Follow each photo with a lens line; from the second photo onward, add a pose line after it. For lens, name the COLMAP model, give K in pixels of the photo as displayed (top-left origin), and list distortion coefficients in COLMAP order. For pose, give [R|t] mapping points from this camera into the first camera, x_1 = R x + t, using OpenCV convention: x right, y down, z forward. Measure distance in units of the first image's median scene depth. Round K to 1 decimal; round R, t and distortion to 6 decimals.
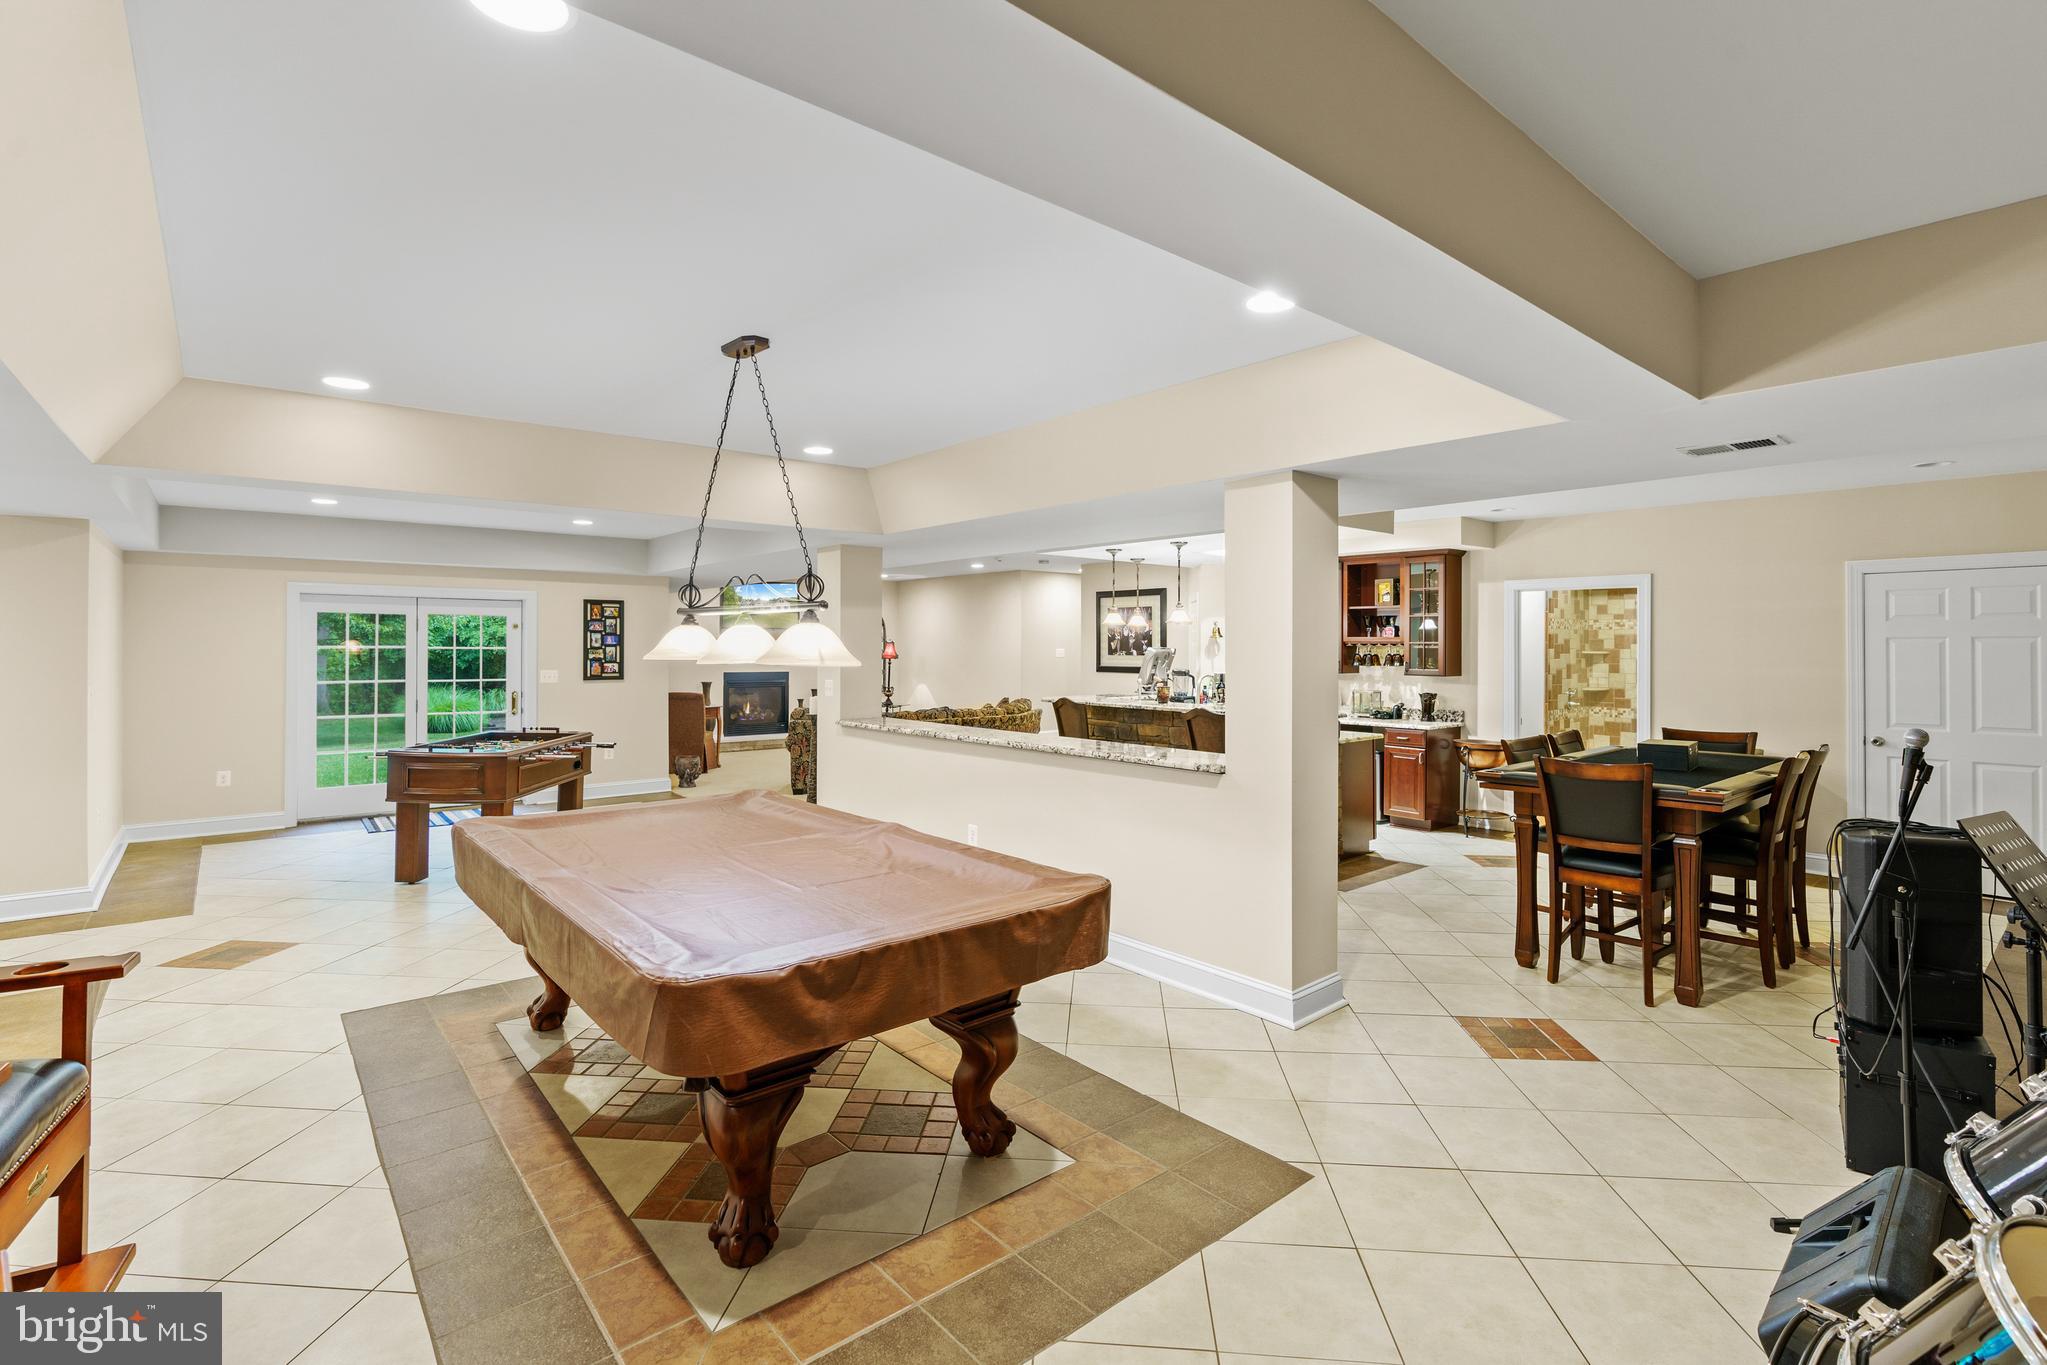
lens RADIAL K [[926.8, 0, 1015.5], [0, 926.8, 644.3], [0, 0, 1]] dist [-0.011989, 0.004291]
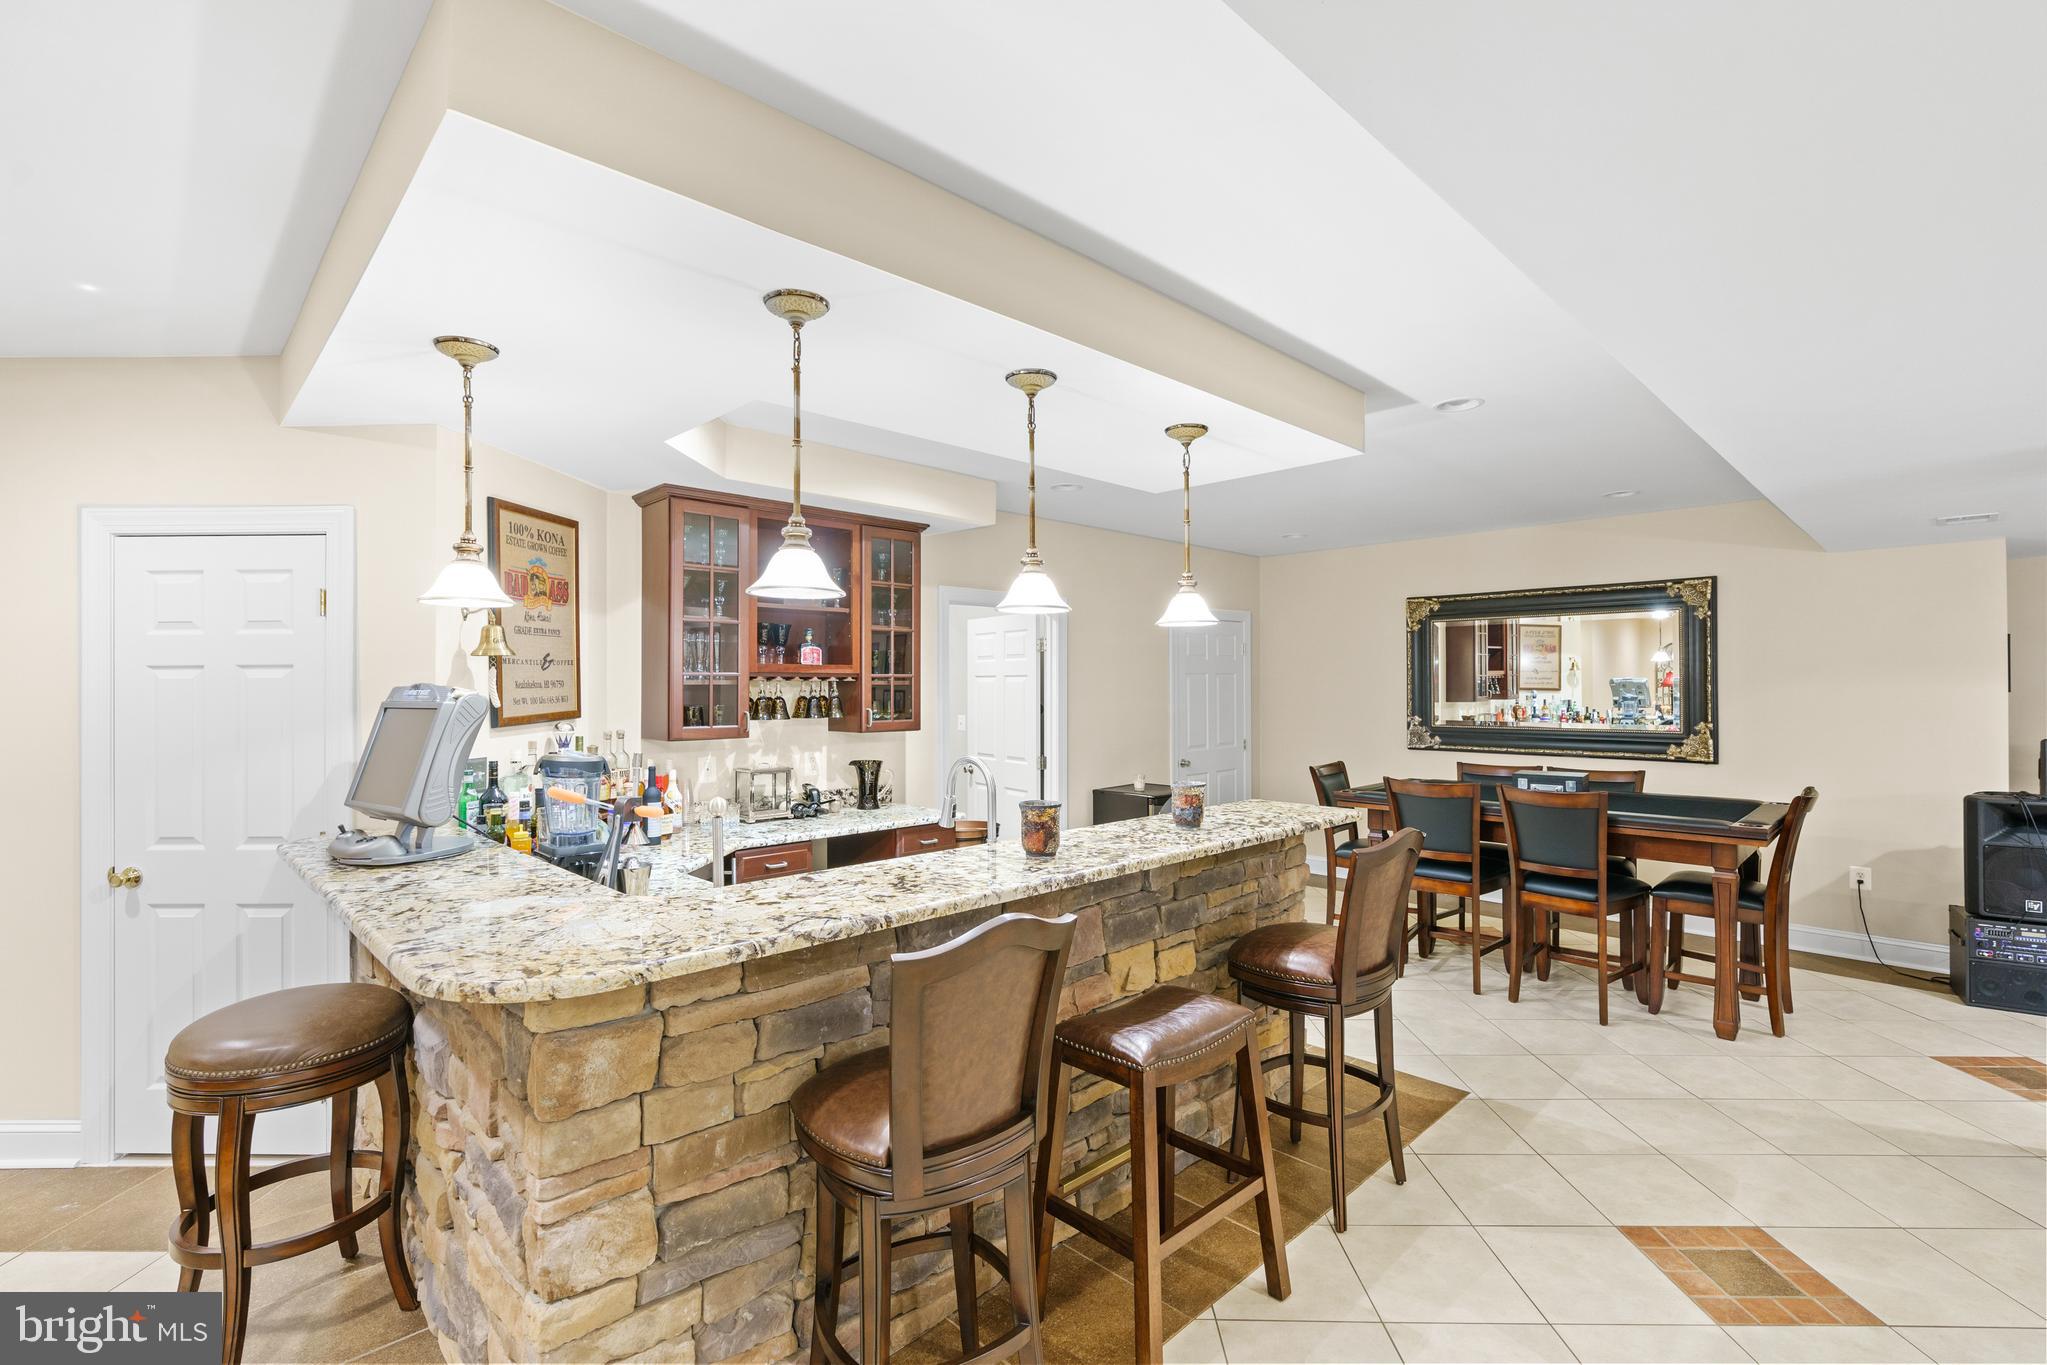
lens RADIAL K [[926.8, 0, 1015.9], [0, 926.8, 676.3], [0, 0, 1]] dist [-0.011989, 0.004291]
pose [[-0.067269, 0.005482, 0.997720, -0.139985], [0.000982, 0.999985, -0.005428, 0.002033], [-0.997734, 0.000614, -0.067273, 0.895880]]
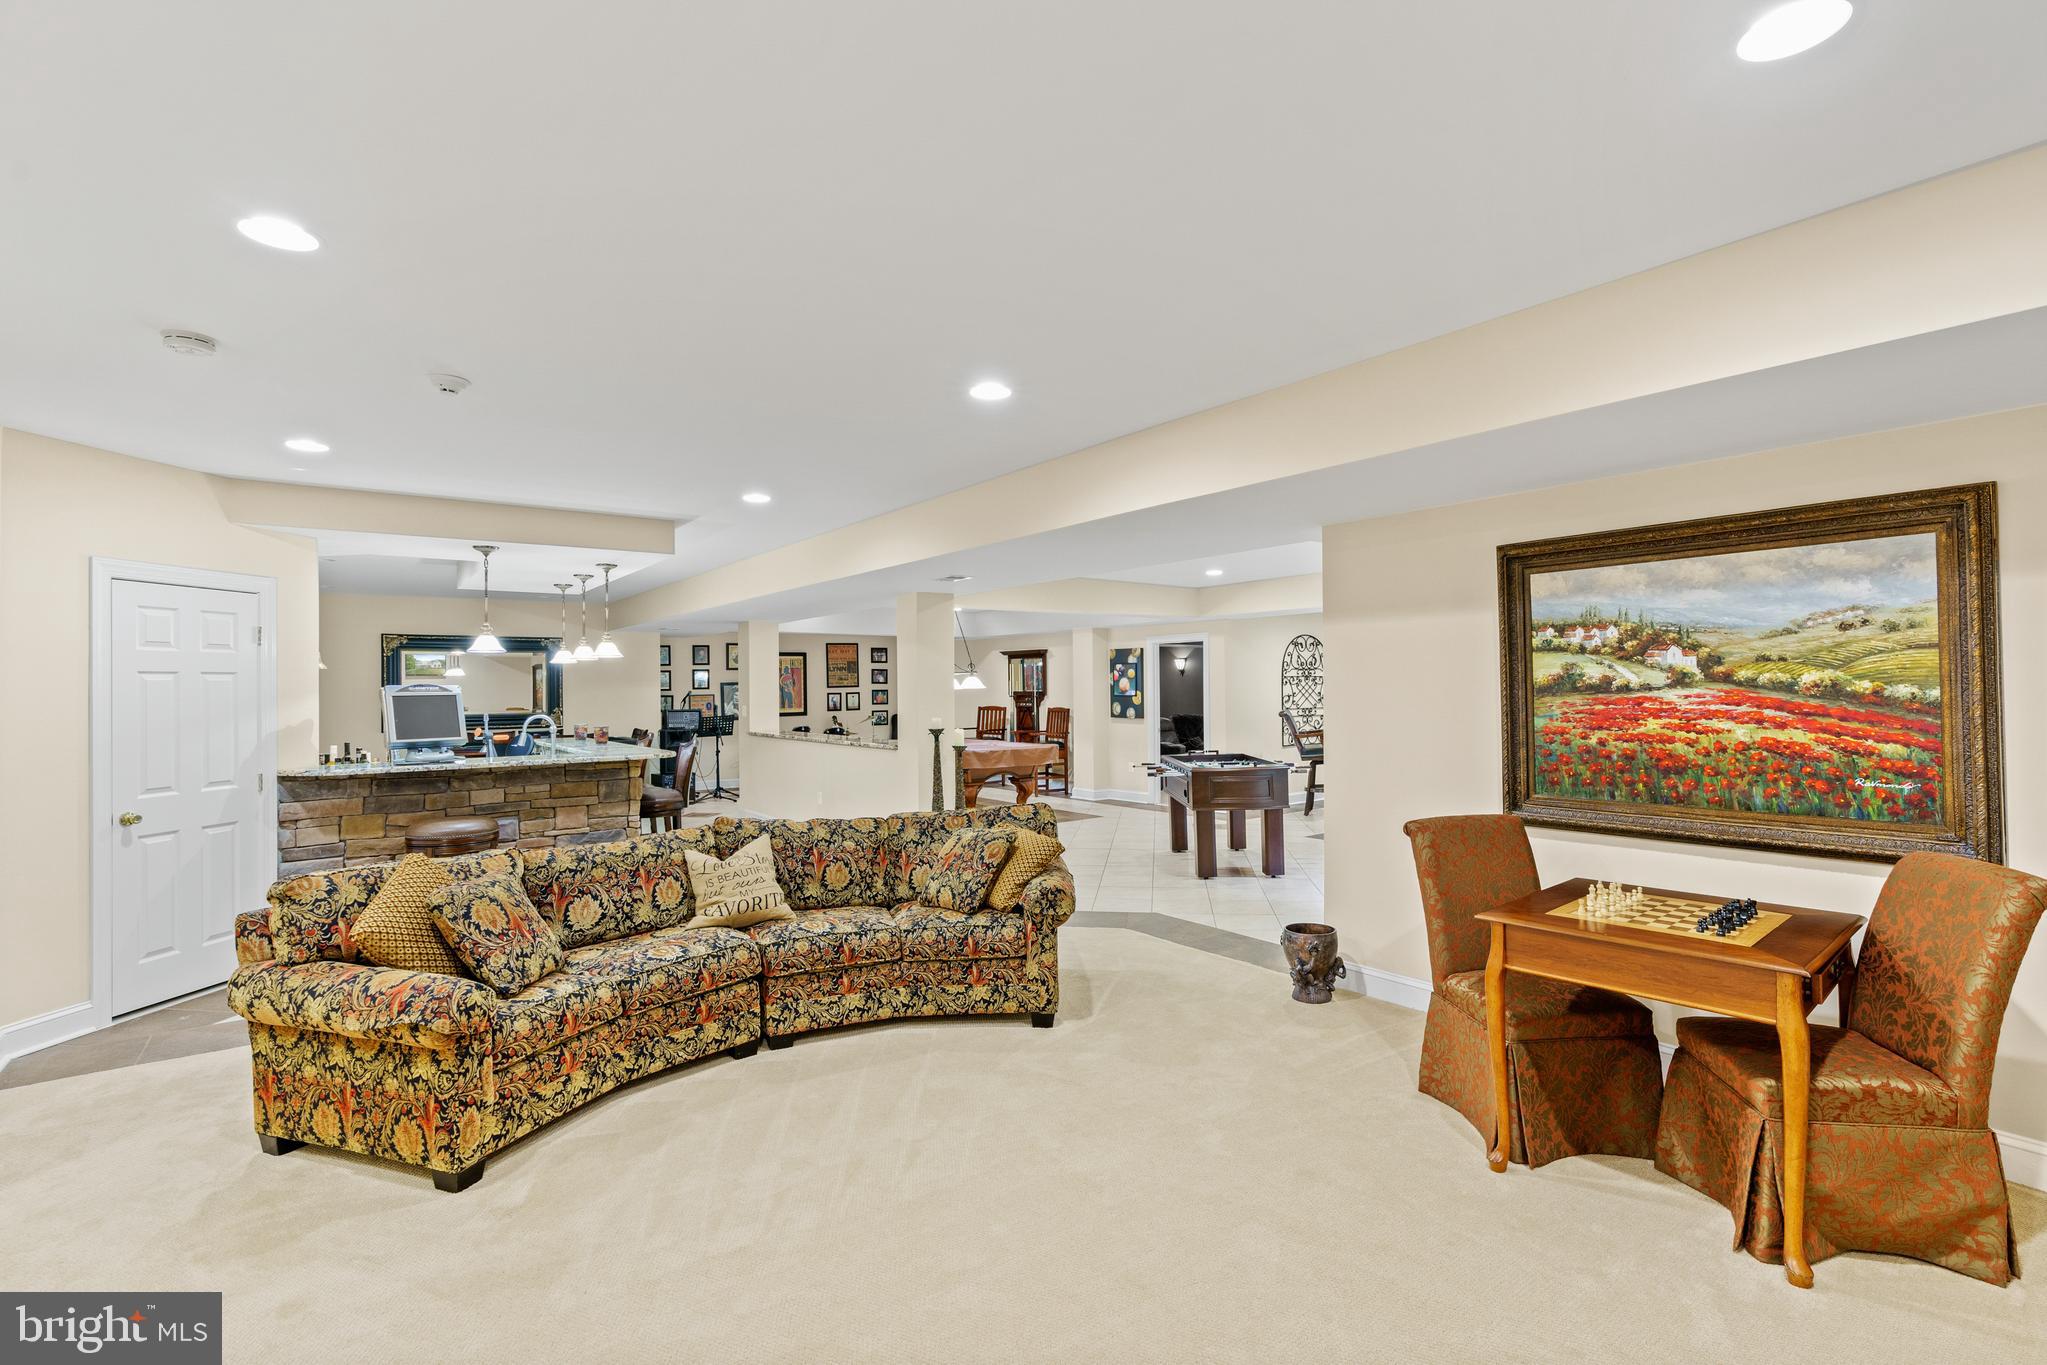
lens RADIAL K [[926.8, 0, 1025.2], [0, 926.8, 687.6], [0, 0, 1]] dist [-0.011989, 0.004291]
pose [[-0.998537, 0.006914, 0.053622, -0.283048], [0.006847, 0.999976, -0.001448, 0.008990], [-0.053631, -0.001079, -0.998560, 1.679318]]
